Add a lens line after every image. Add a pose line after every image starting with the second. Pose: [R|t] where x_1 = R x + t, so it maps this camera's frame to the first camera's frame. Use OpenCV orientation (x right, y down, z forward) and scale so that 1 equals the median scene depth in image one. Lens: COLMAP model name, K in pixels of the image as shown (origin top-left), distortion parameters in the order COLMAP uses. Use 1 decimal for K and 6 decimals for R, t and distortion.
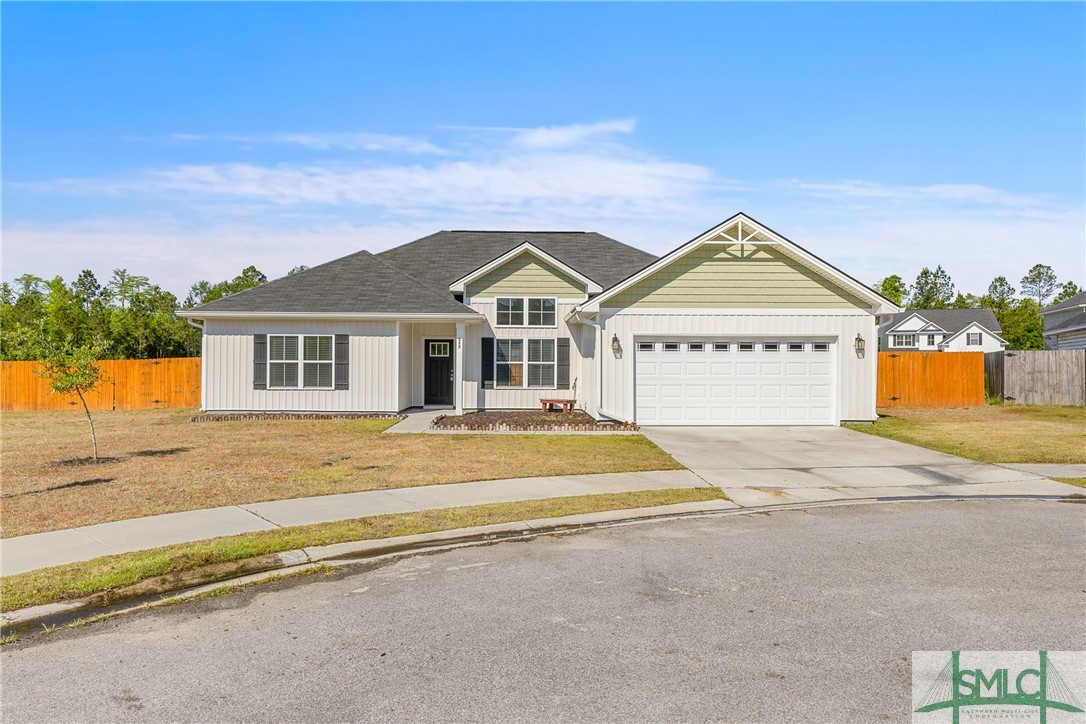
lens RADIAL K [[721.7, 0, 539.0], [0, 721.7, 365.2], [0, 0, 1]] dist [0.000139, 0.000066]
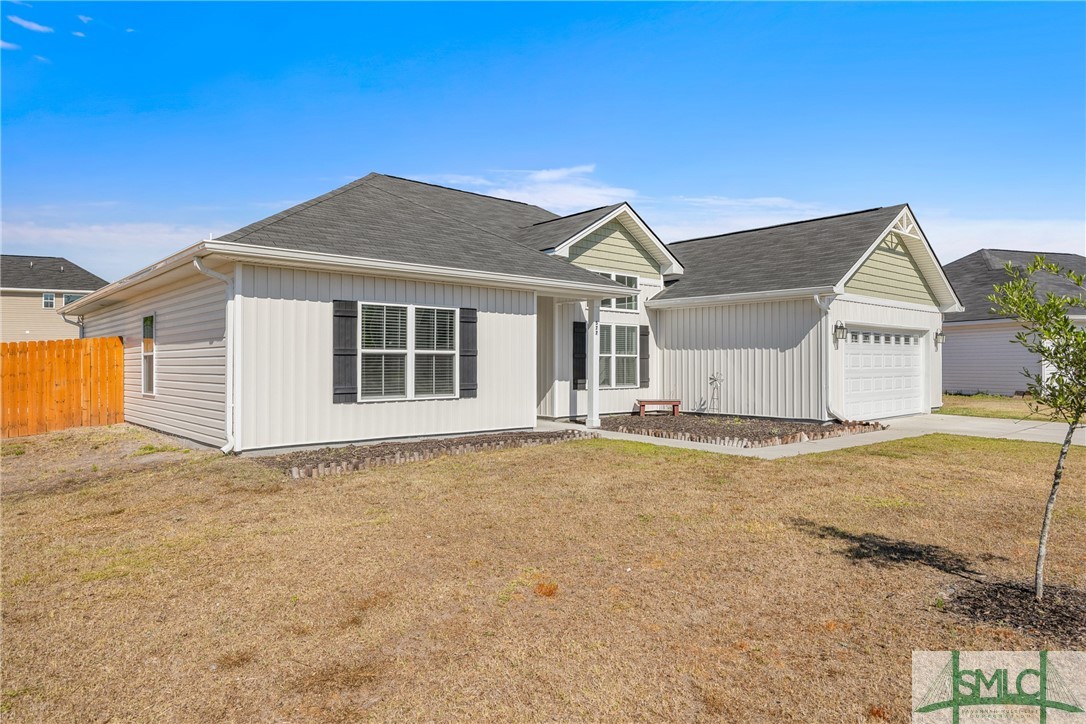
lens RADIAL K [[681.3, 0, 545.9], [0, 681.3, 358.8], [0, 0, 1]] dist [0.004378, -0.001052]
pose [[0.758258, -0.000978, 0.651954, -0.603871], [0.005075, 0.999977, -0.004404, 0.003905], [-0.651935, 0.006648, 0.758246, 0.513458]]
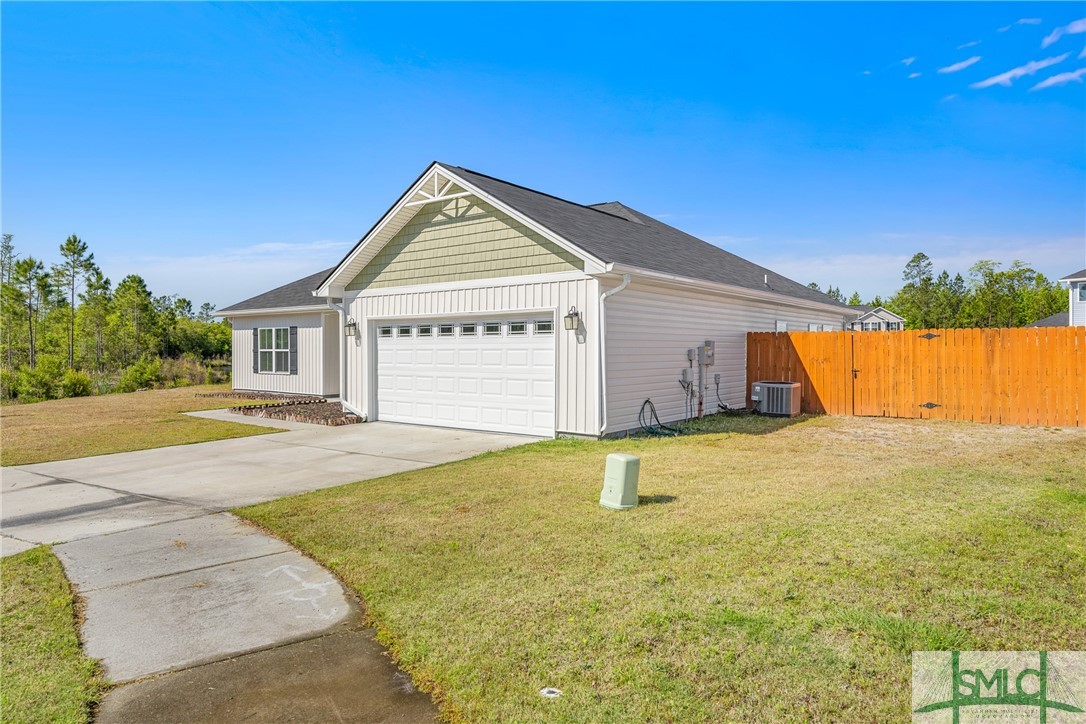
lens RADIAL K [[681.3, 0, 546.5], [0, 681.3, 355.0], [0, 0, 1]] dist [0.004378, -0.001052]
pose [[0.780073, -0.000427, -0.625689, 0.713173], [0.003780, 0.999985, 0.004030, -0.000206], [0.625677, -0.005509, 0.780062, 0.409600]]
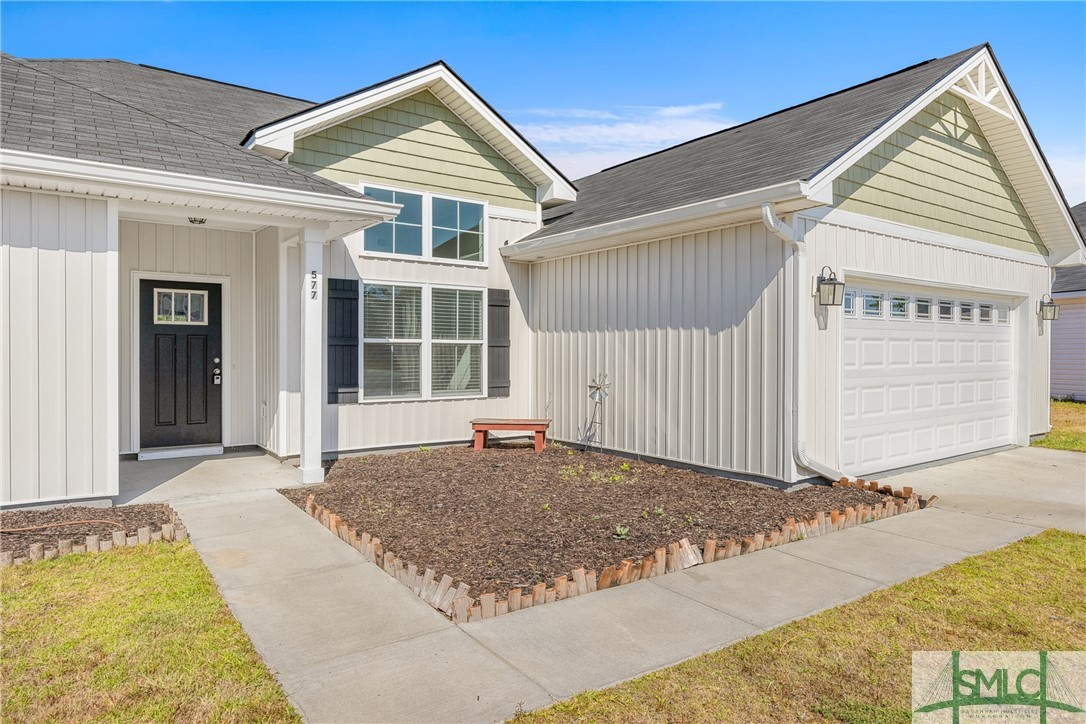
lens RADIAL K [[681.3, 0, 539.0], [0, 681.3, 358.2], [0, 0, 1]] dist [0.004378, -0.001052]
pose [[0.820057, -0.009388, 0.572204, -0.216849], [0.003652, 0.999931, 0.011172, 0.002887], [-0.572270, -0.007071, 0.820035, 0.659593]]
